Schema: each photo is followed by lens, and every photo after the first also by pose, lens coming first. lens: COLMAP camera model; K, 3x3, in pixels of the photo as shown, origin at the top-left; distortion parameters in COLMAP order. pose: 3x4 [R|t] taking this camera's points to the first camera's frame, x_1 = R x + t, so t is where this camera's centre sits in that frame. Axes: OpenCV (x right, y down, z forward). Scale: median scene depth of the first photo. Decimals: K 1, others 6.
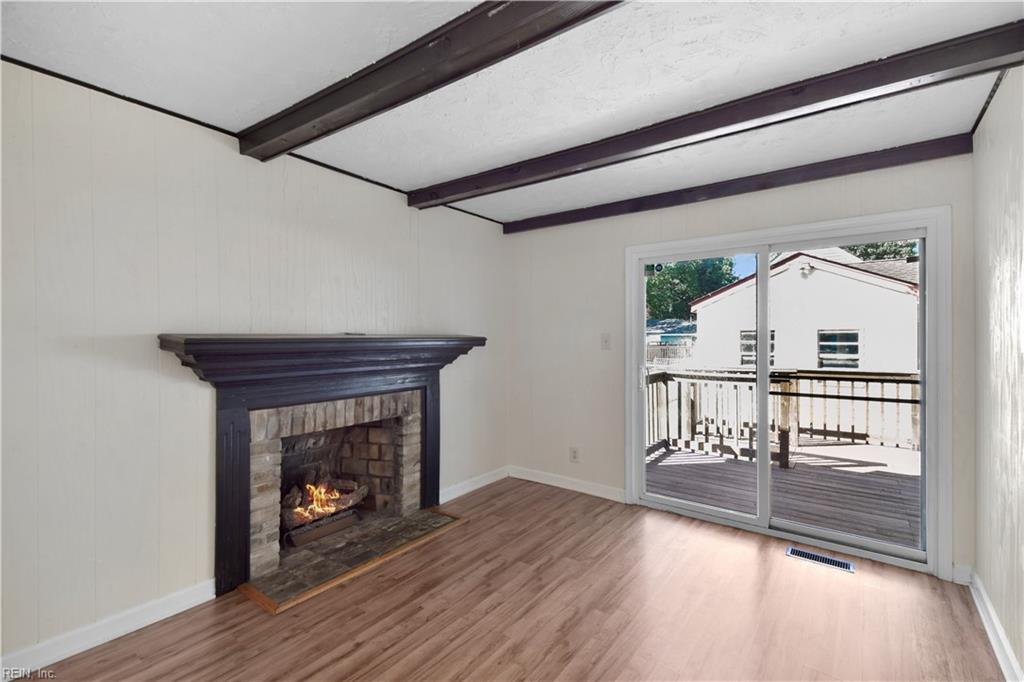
lens RADIAL K [[464.6, 0, 511.1], [0, 464.6, 344.7], [0, 0, 1]] dist [0.012934, -0.004038]
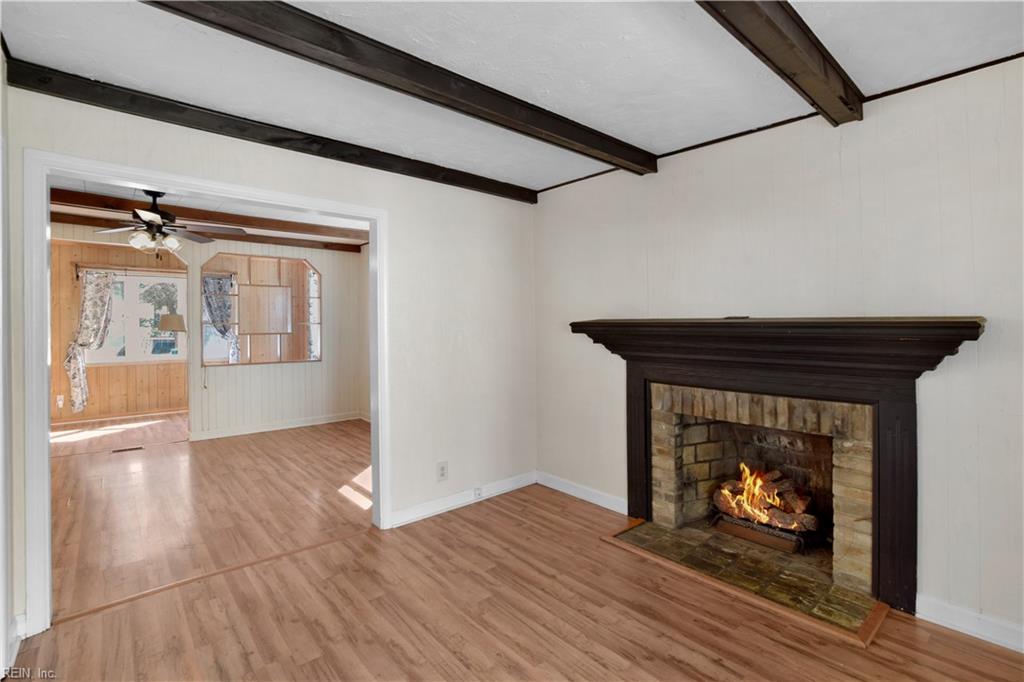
lens RADIAL K [[464.6, 0, 543.3], [0, 464.6, 328.6], [0, 0, 1]] dist [0.012934, -0.004038]
pose [[-0.163706, 0.018777, -0.986330, 0.613224], [-0.006494, 0.999777, 0.020111, -0.020366], [0.986488, 0.009698, -0.163548, 0.828433]]
